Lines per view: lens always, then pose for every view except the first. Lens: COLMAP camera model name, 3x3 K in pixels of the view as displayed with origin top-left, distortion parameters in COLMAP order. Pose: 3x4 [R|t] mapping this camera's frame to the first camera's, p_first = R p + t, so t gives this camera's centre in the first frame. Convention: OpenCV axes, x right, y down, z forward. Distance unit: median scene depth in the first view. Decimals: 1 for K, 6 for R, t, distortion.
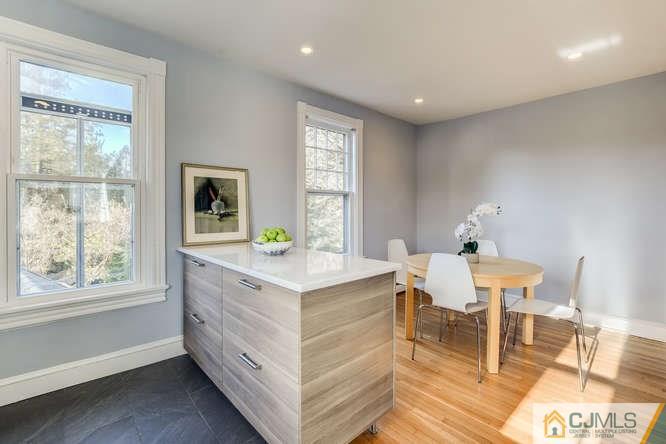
lens RADIAL K [[295.8, 0, 334.9], [0, 295.8, 210.8], [0, 0, 1]] dist [-0.022606, 0.002628]
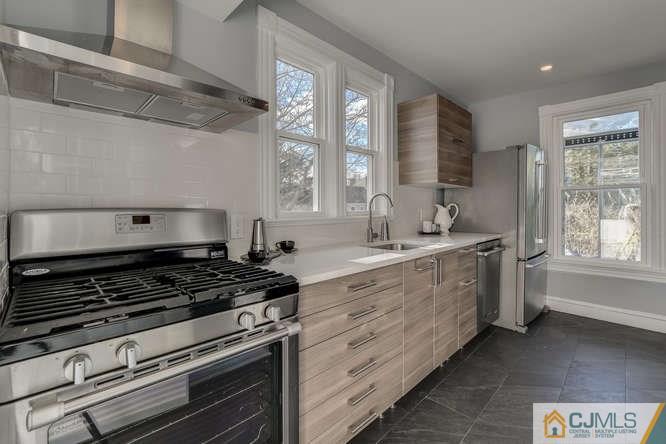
lens RADIAL K [[295.8, 0, 344.1], [0, 295.8, 207.5], [0, 0, 1]] dist [-0.022606, 0.002628]
pose [[0.050566, -0.000839, -0.998720, 0.462405], [-0.004179, 0.999991, -0.001051, 0.003497], [0.998712, 0.004226, 0.050562, -0.315722]]
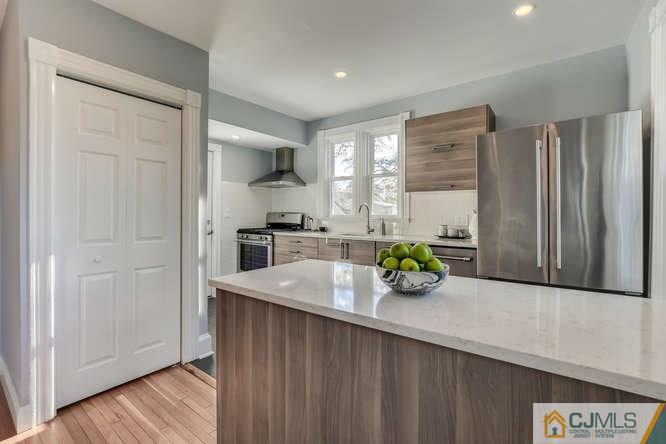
lens RADIAL K [[295.8, 0, 329.1], [0, 295.8, 216.5], [0, 0, 1]] dist [-0.022606, 0.002628]
pose [[-0.979706, -0.005428, -0.200369, 0.042090], [-0.007397, 0.999931, 0.009084, 0.008826], [0.200306, 0.010381, -0.979678, 1.185971]]
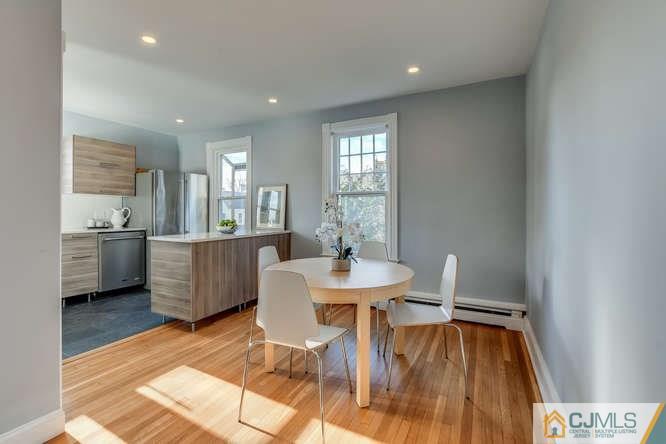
lens RADIAL K [[295.8, 0, 337.2], [0, 295.8, 212.9], [0, 0, 1]] dist [-0.022606, 0.002628]
pose [[0.368443, -0.003864, -0.929642, 1.382809], [-0.001423, 0.999988, -0.004720, 0.023071], [0.929649, 0.003061, 0.368433, 0.749805]]
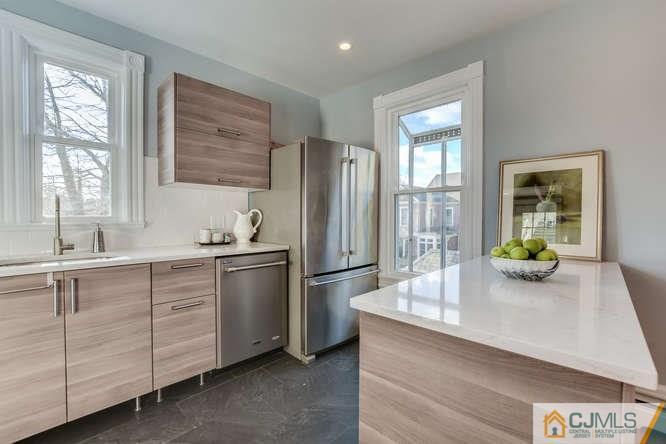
lens RADIAL K [[295.8, 0, 333.5], [0, 295.8, 221.1], [0, 0, 1]] dist [-0.022606, 0.002628]
pose [[0.073783, 0.013852, -0.997178, 0.324839], [-0.006095, 0.999891, 0.013439, 0.010959], [0.997256, 0.005086, 0.073859, 0.409976]]
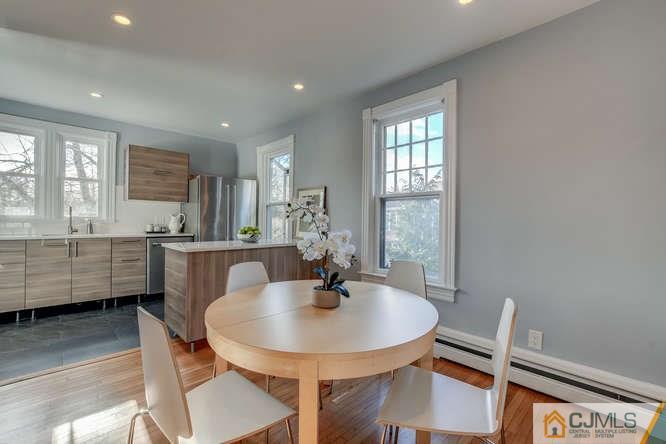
lens RADIAL K [[295.8, 0, 334.7], [0, 295.8, 220.8], [0, 0, 1]] dist [-0.022606, 0.002628]
pose [[0.044320, -0.004181, -0.999009, 1.138927], [-0.016136, 0.999858, -0.004900, 0.023644], [0.998887, 0.016337, 0.044246, 1.095976]]
